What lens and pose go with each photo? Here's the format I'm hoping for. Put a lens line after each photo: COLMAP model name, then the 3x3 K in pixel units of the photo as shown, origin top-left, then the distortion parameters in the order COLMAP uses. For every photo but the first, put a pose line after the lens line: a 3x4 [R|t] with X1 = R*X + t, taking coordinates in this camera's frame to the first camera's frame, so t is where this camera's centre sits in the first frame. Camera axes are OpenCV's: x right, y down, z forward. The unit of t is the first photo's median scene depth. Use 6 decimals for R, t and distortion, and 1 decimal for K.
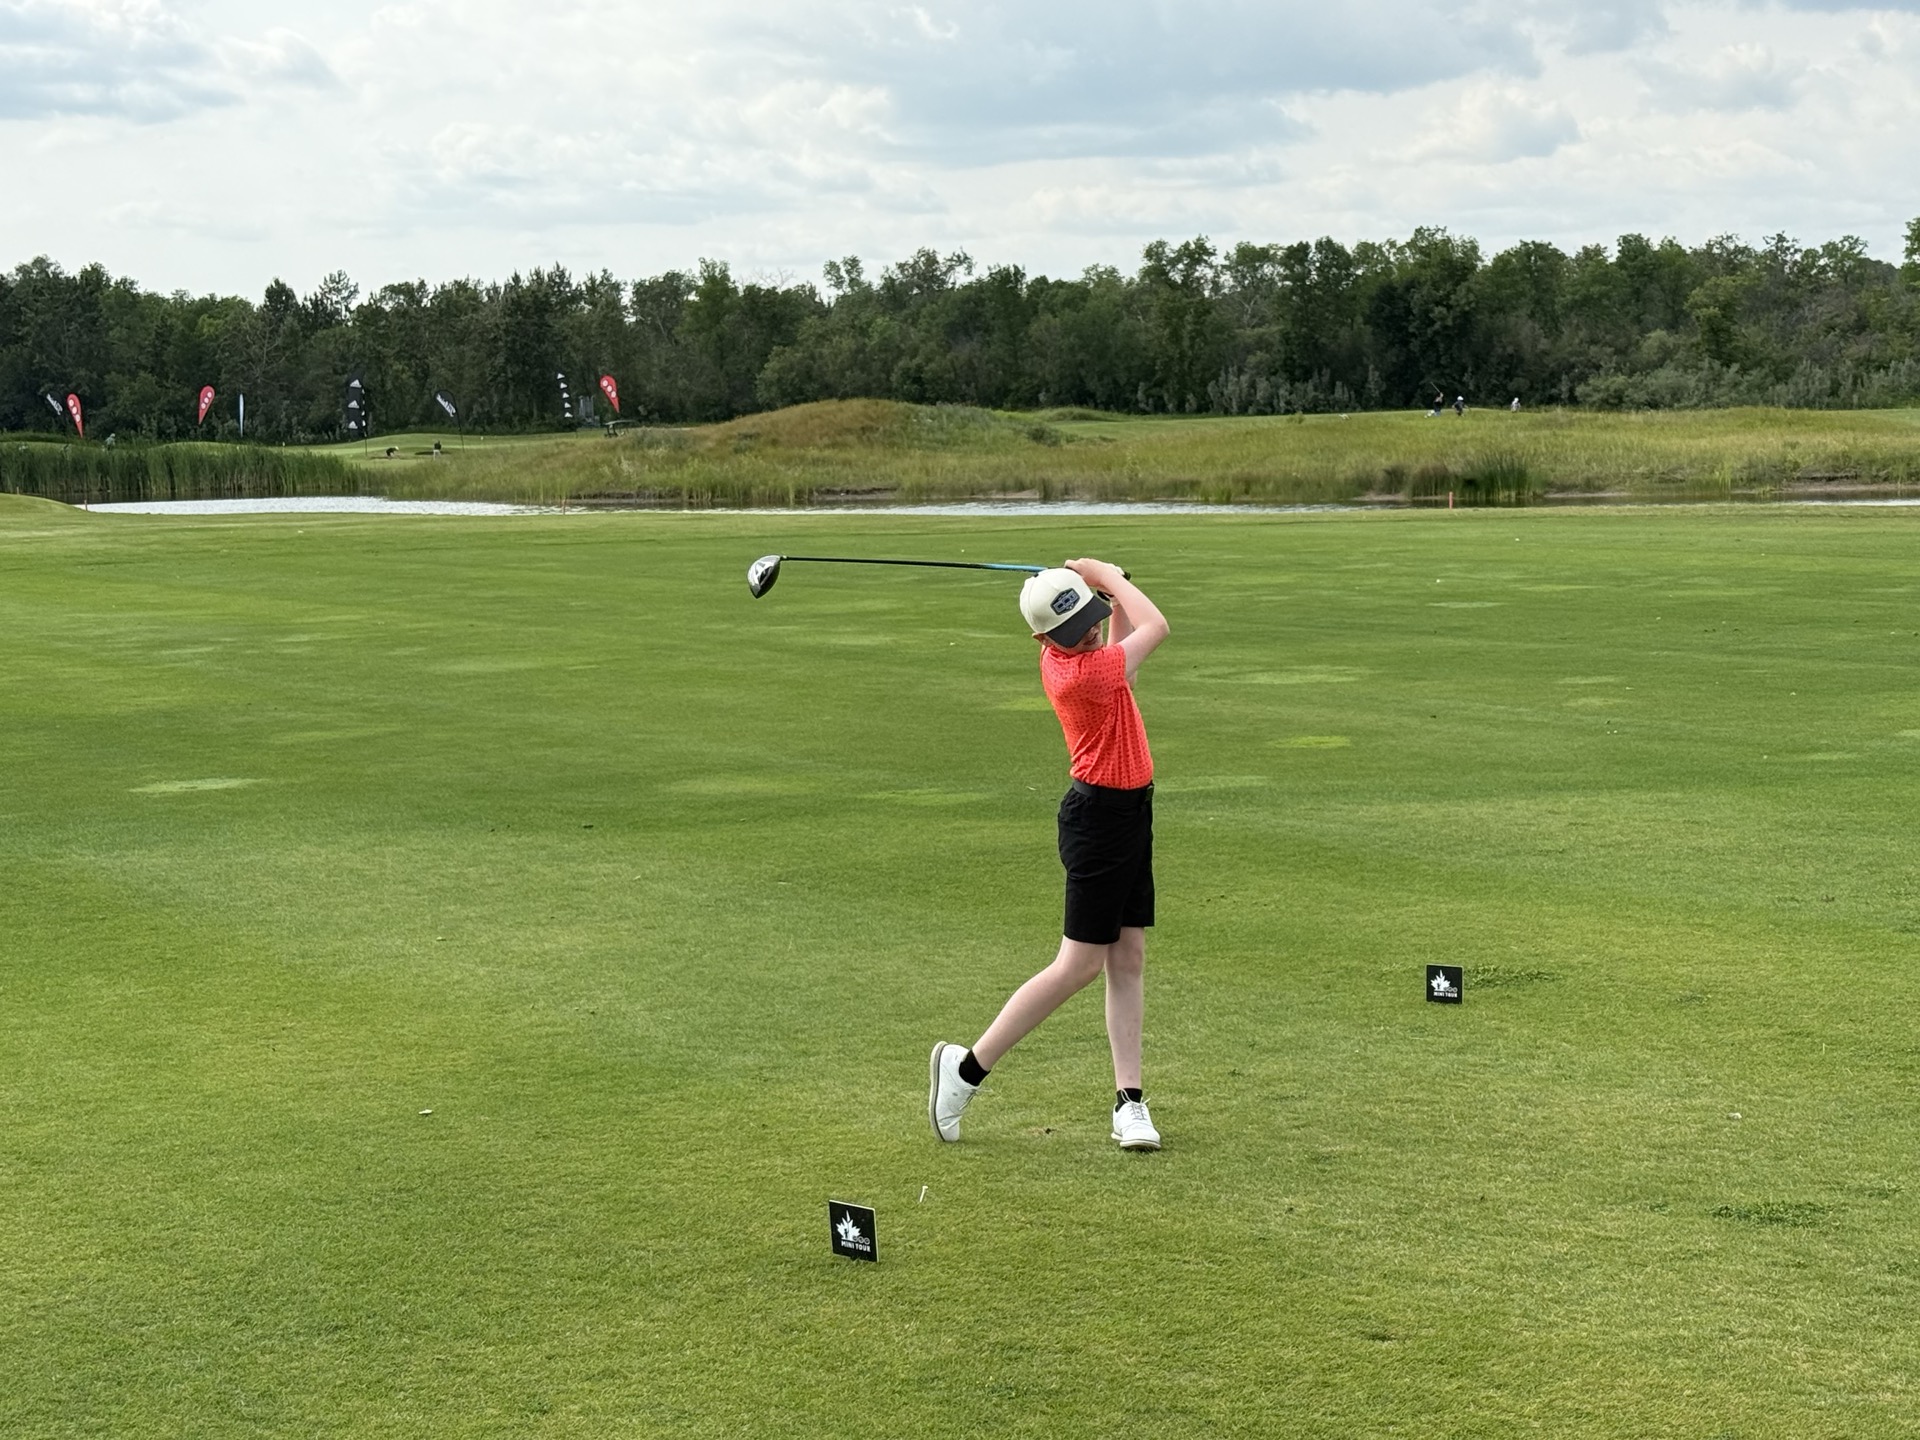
lens RADIAL K [[3220.7, 0, 958.9], [0, 3220.7, 724.6], [0, 0, 1]] dist [0.161505, 0.000000]
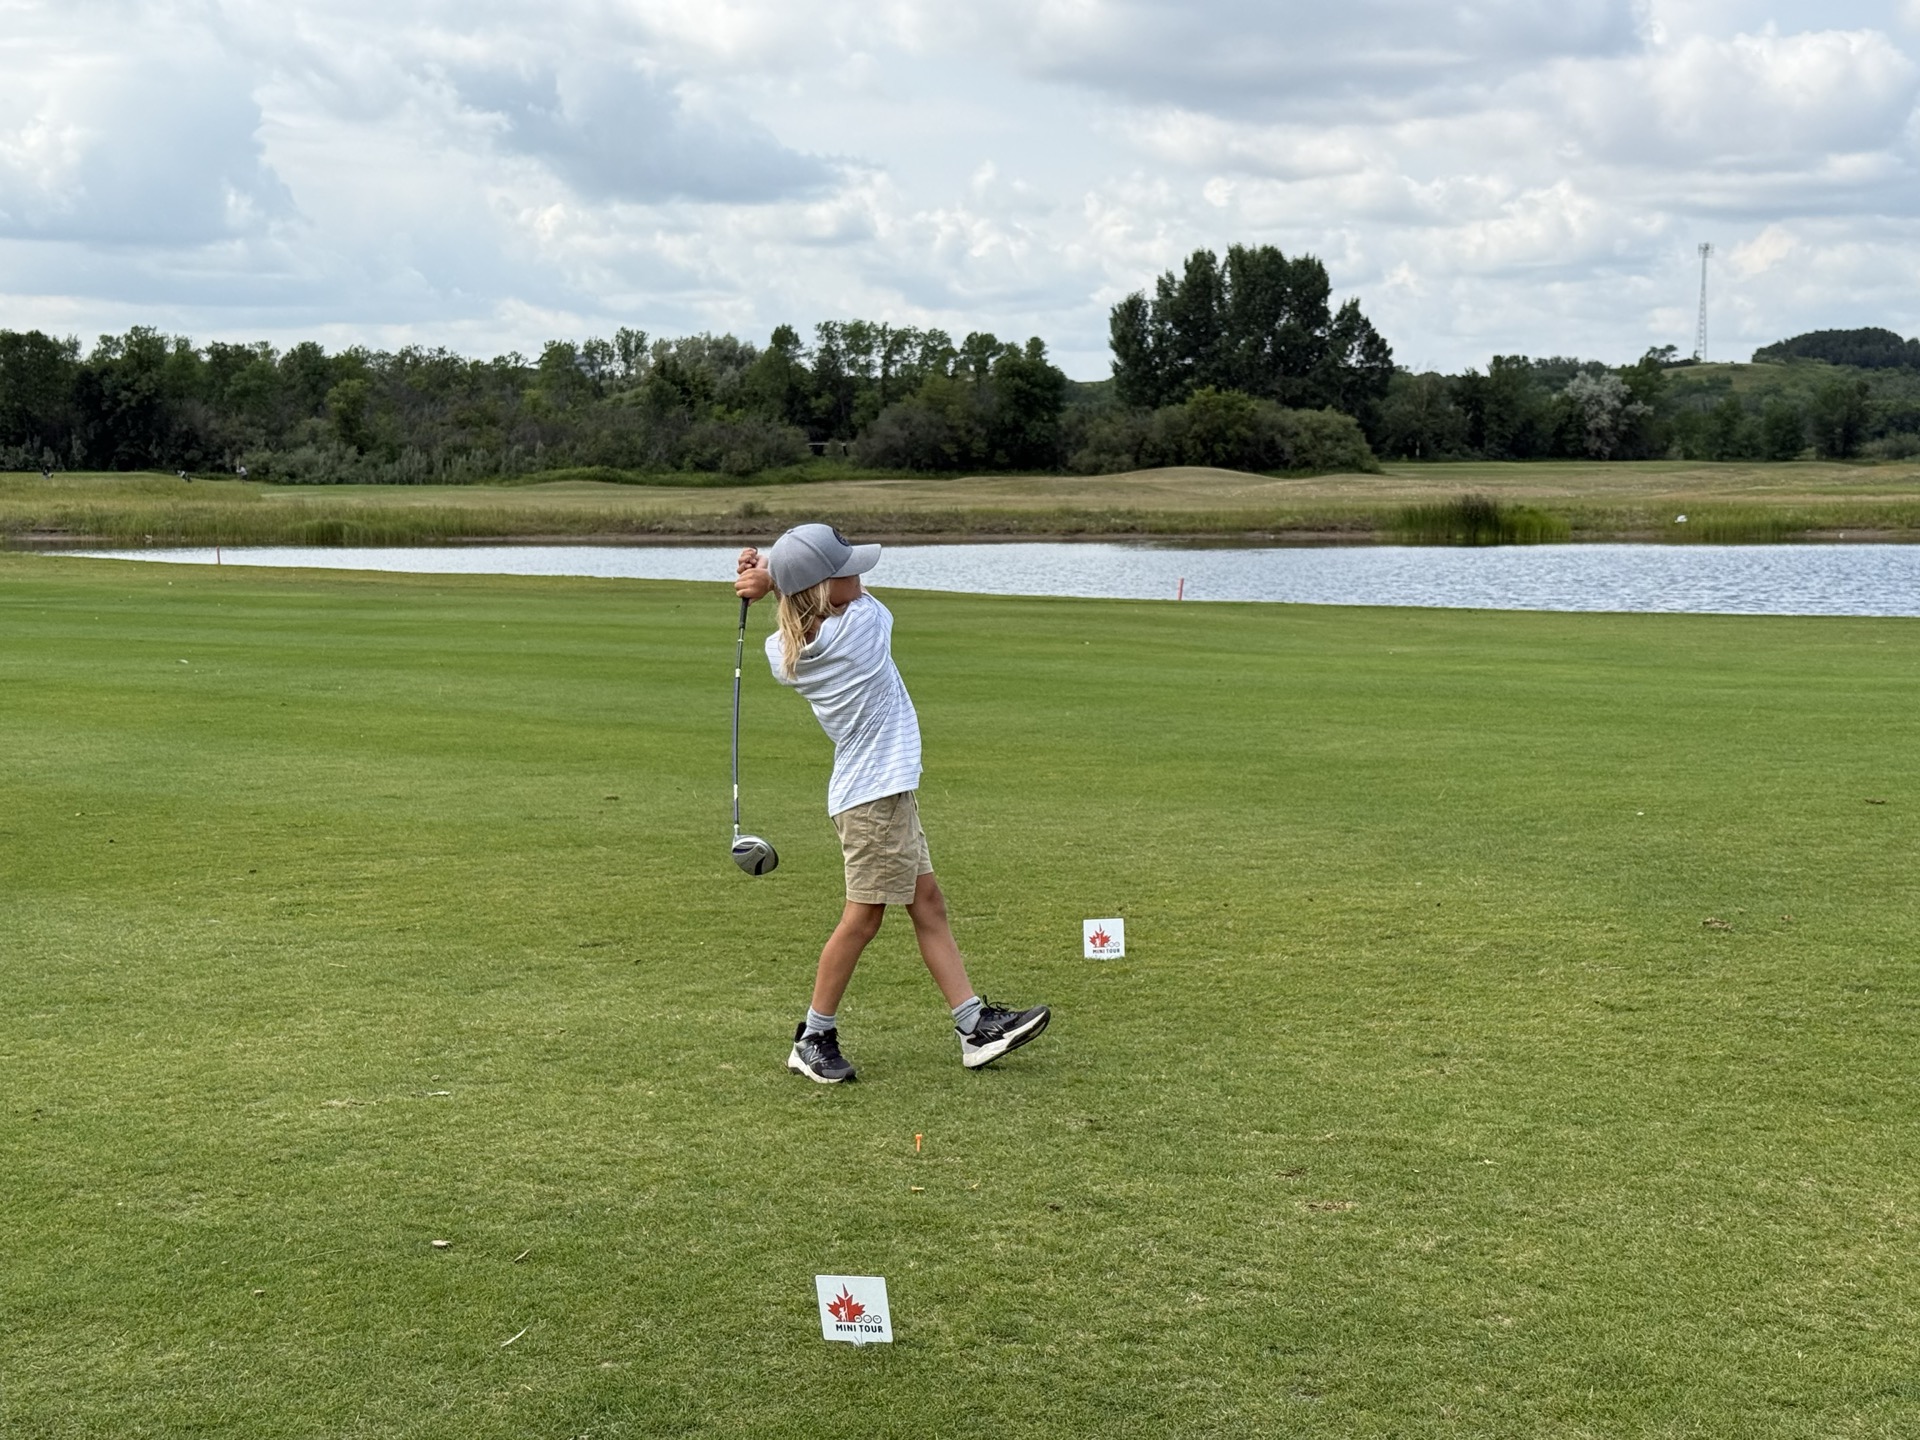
lens RADIAL K [[2726.0, 0, 953.1], [0, 2726.0, 725.5], [0, 0, 1]] dist [0.137692, 0.000000]
pose [[0.947316, -0.003278, 0.320283, 0.109220], [0.004998, 0.999977, -0.004548, 0.007525], [-0.320261, 0.005909, 0.947311, -0.120484]]
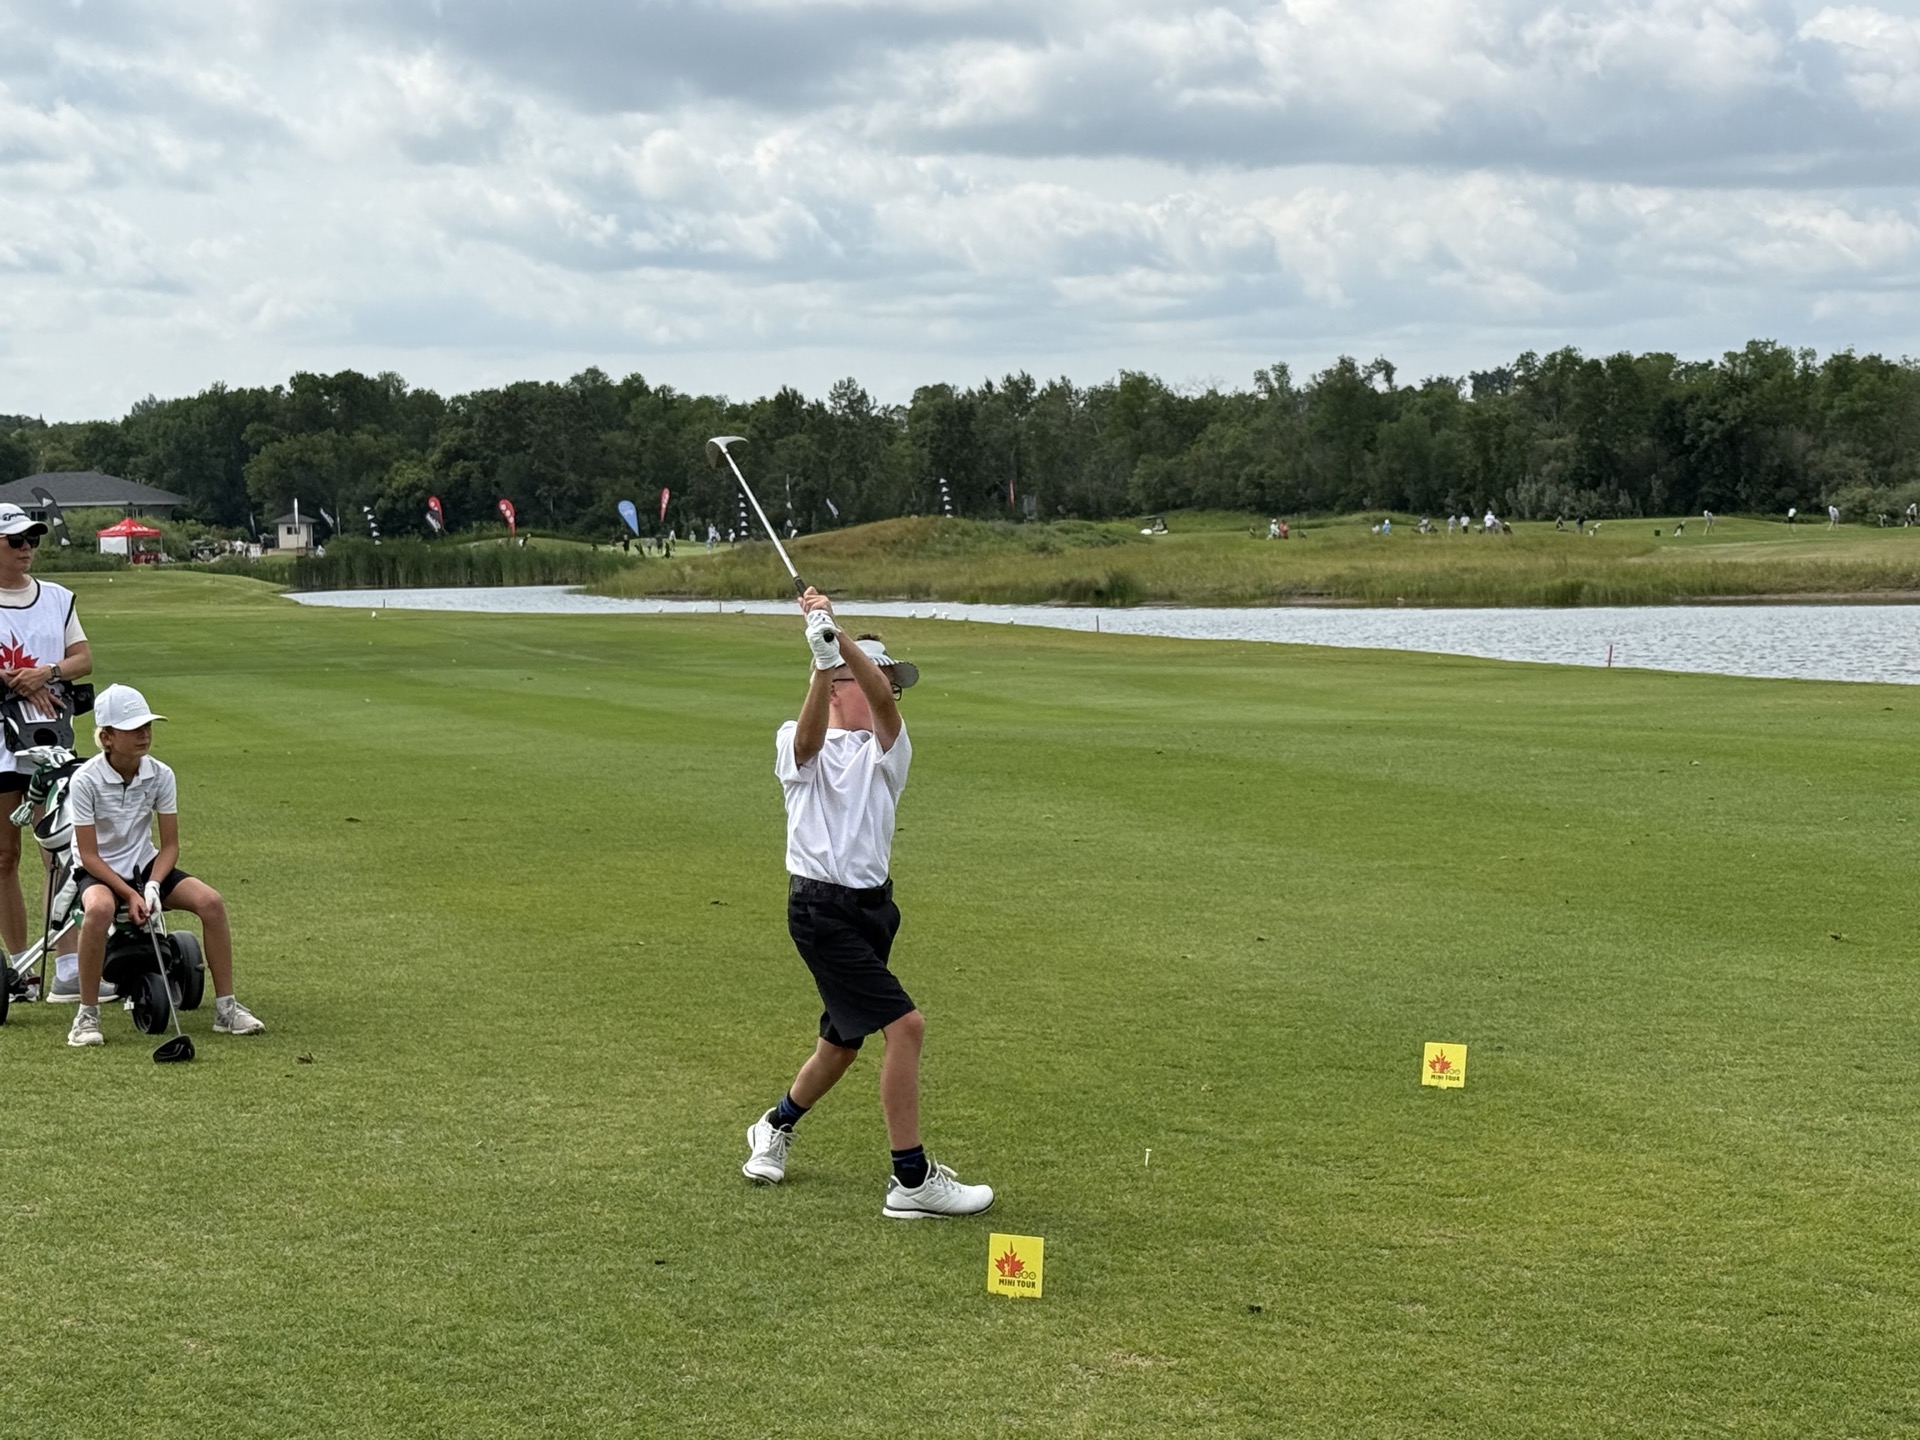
lens RADIAL K [[3623.6, 0, 966.7], [0, 3623.6, 799.2], [0, 0, 1]] dist [0.126912, 0.000000]
pose [[0.968189, 0.025962, -0.248871, 0.215168], [-0.028698, 0.999561, -0.007372, 0.011461], [0.248571, 0.014279, 0.968508, -0.222653]]
